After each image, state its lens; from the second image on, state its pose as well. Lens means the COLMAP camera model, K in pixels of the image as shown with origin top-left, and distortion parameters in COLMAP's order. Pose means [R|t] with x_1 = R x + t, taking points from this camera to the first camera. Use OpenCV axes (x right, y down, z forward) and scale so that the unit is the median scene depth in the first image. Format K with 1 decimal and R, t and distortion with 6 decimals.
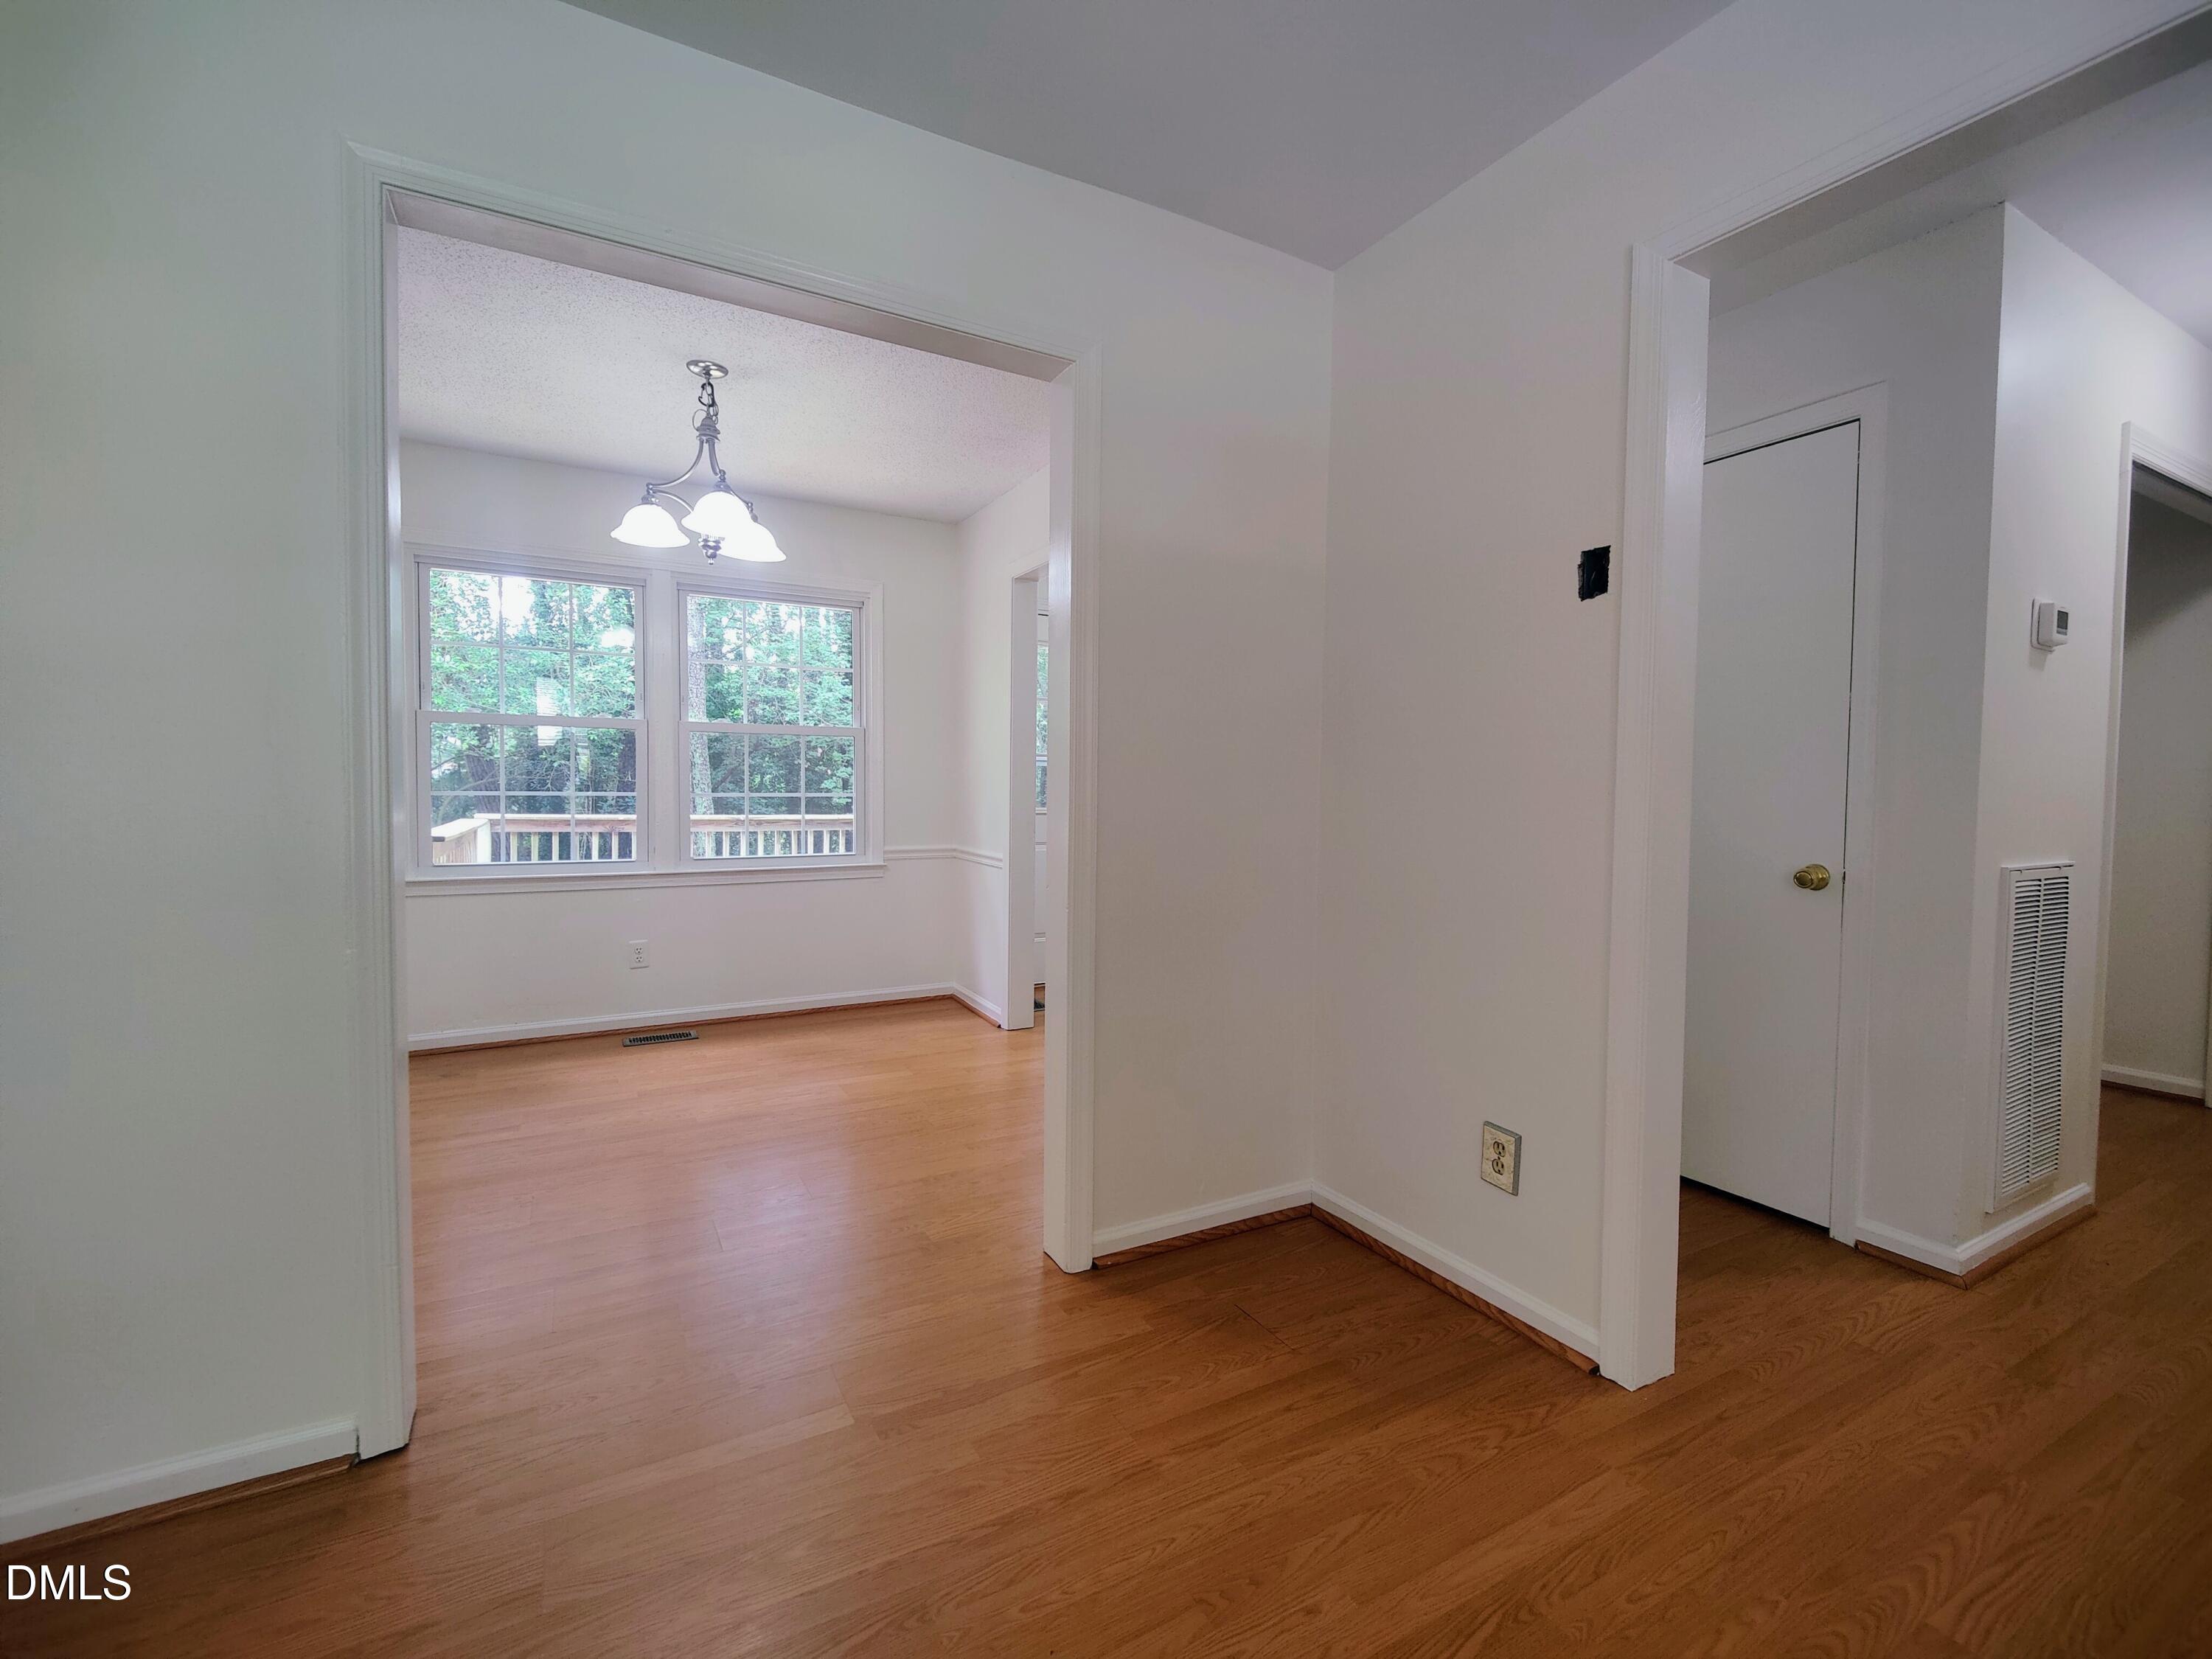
lens RADIAL K [[954.6, 0, 1111.0], [0, 954.6, 835.7], [0, 0, 1]] dist [0.002488, -0.000573]
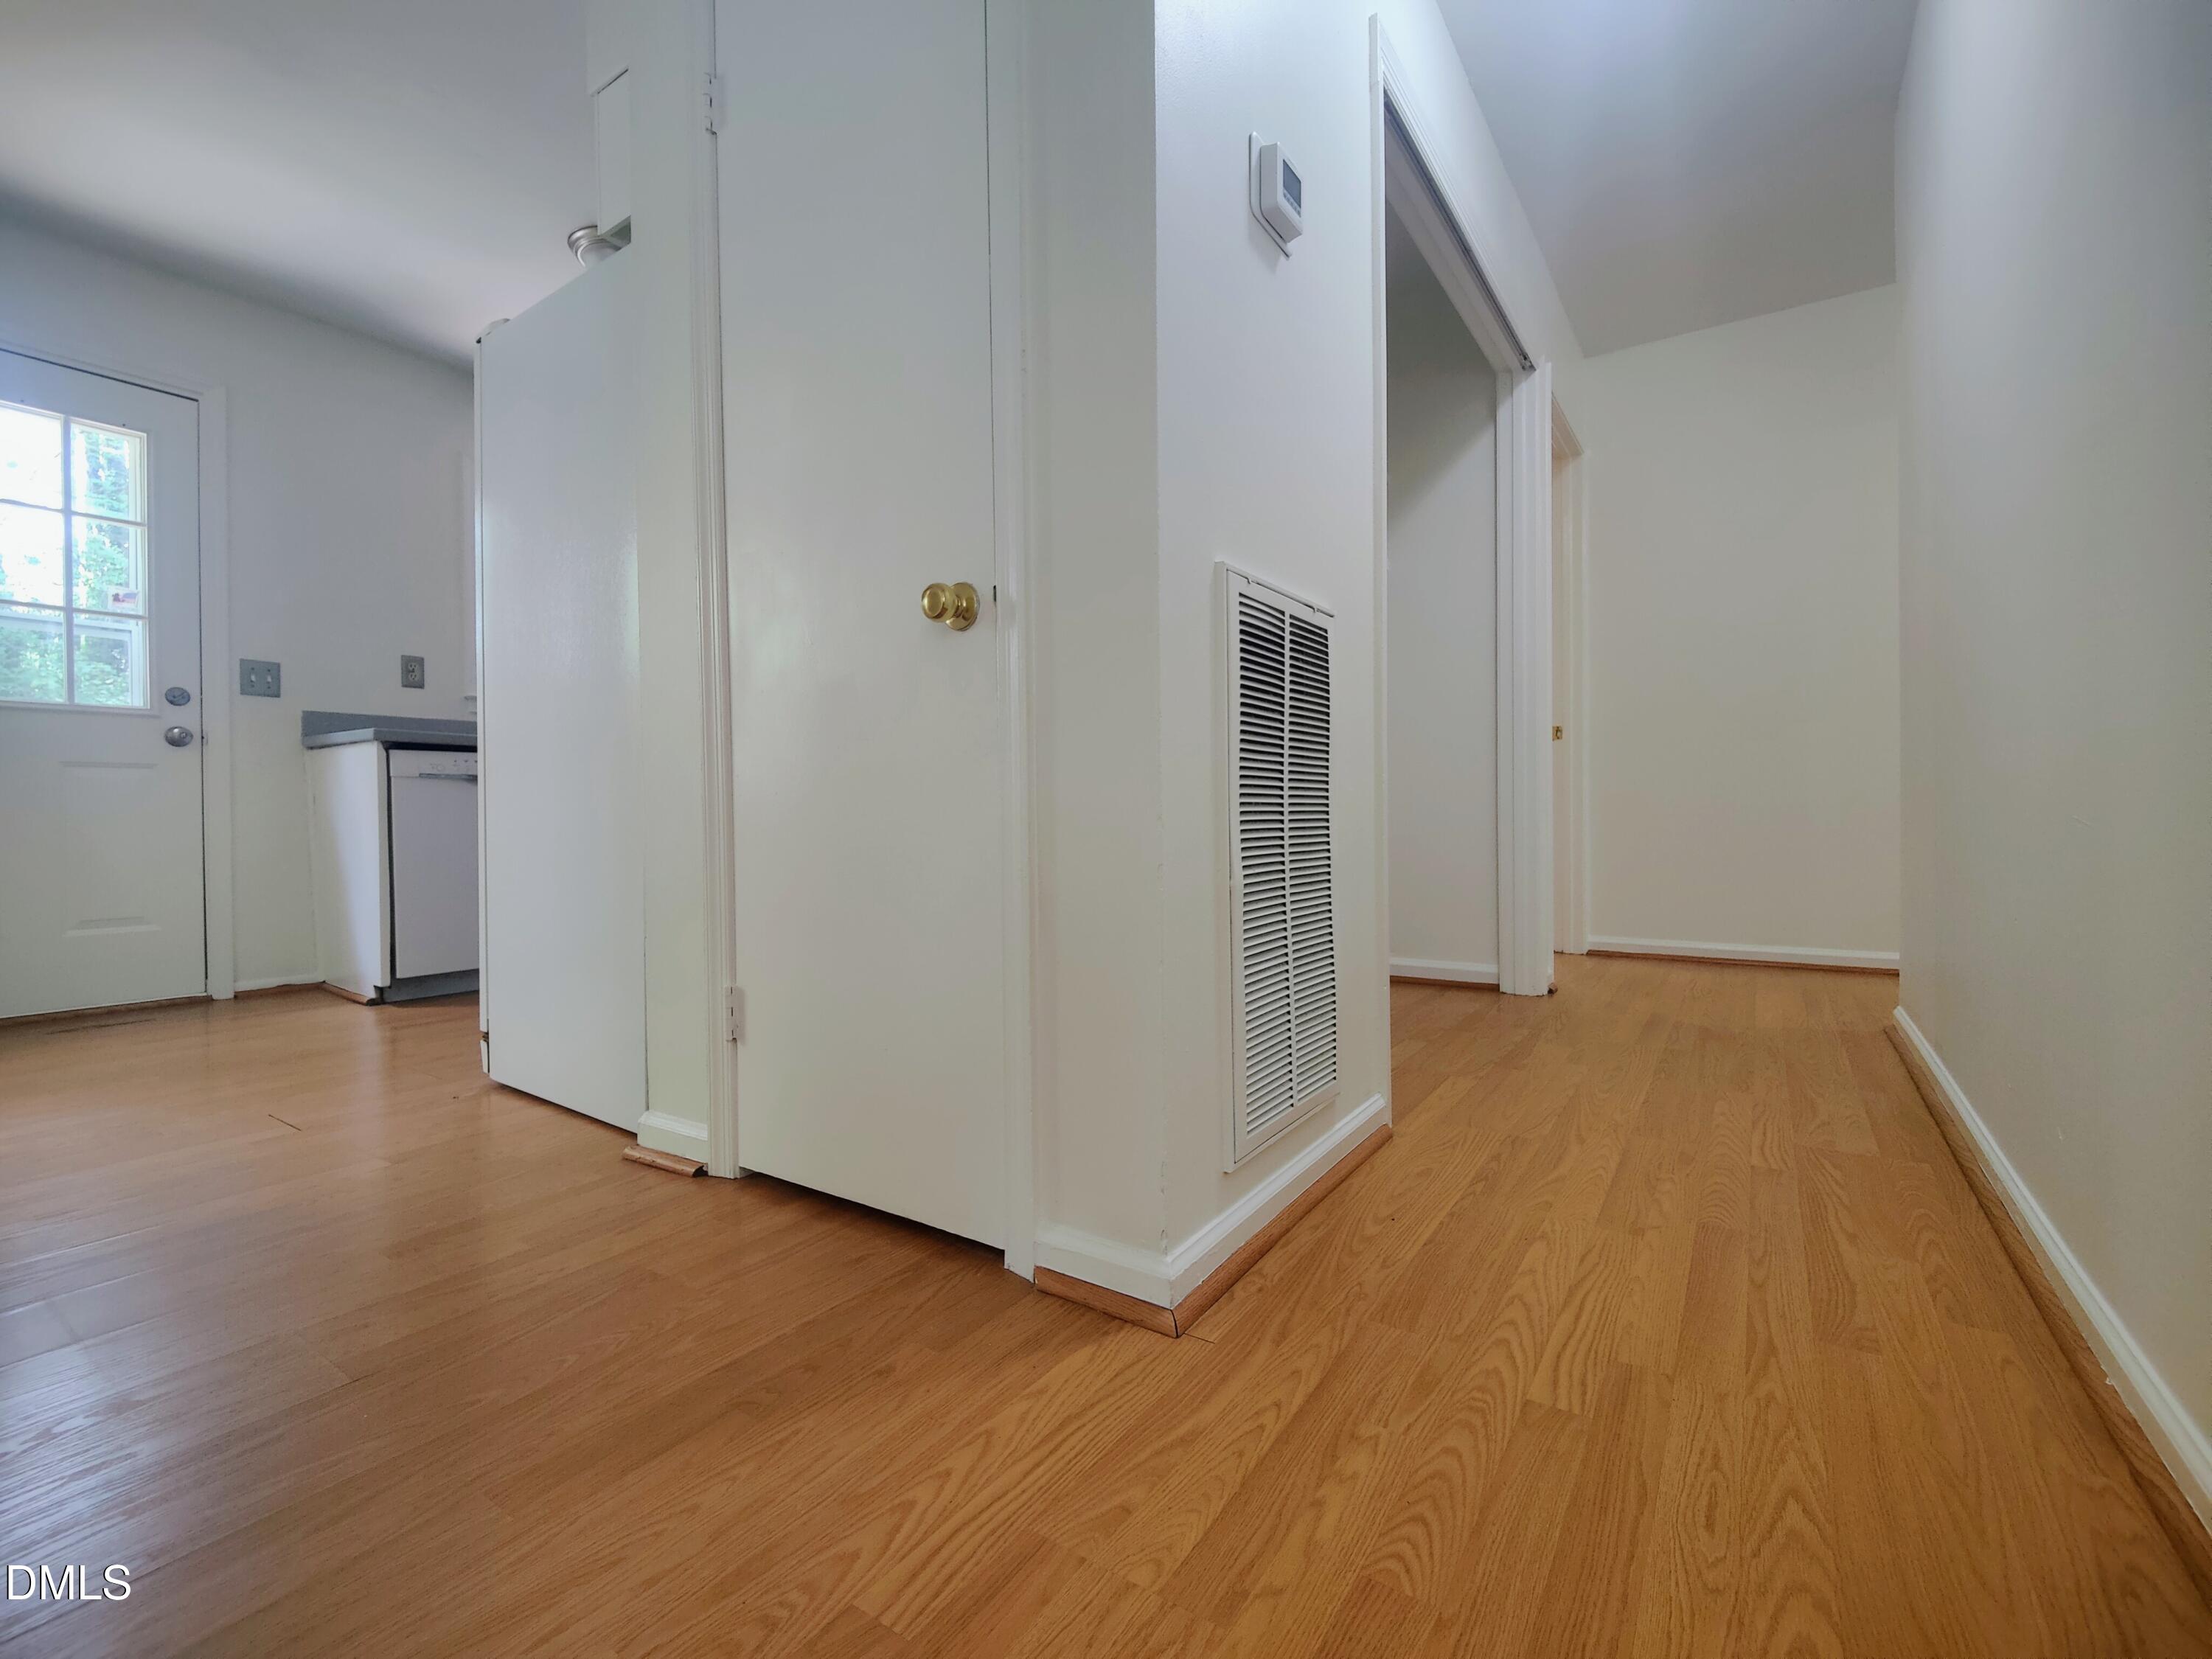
lens RADIAL K [[954.6, 0, 1100.1], [0, 954.6, 816.9], [0, 0, 1]] dist [0.002488, -0.000573]
pose [[0.896611, -0.017558, 0.442471, 0.583017], [0.031914, 0.999177, -0.025021, 0.186935], [-0.441668, 0.036555, 0.896434, 0.498806]]
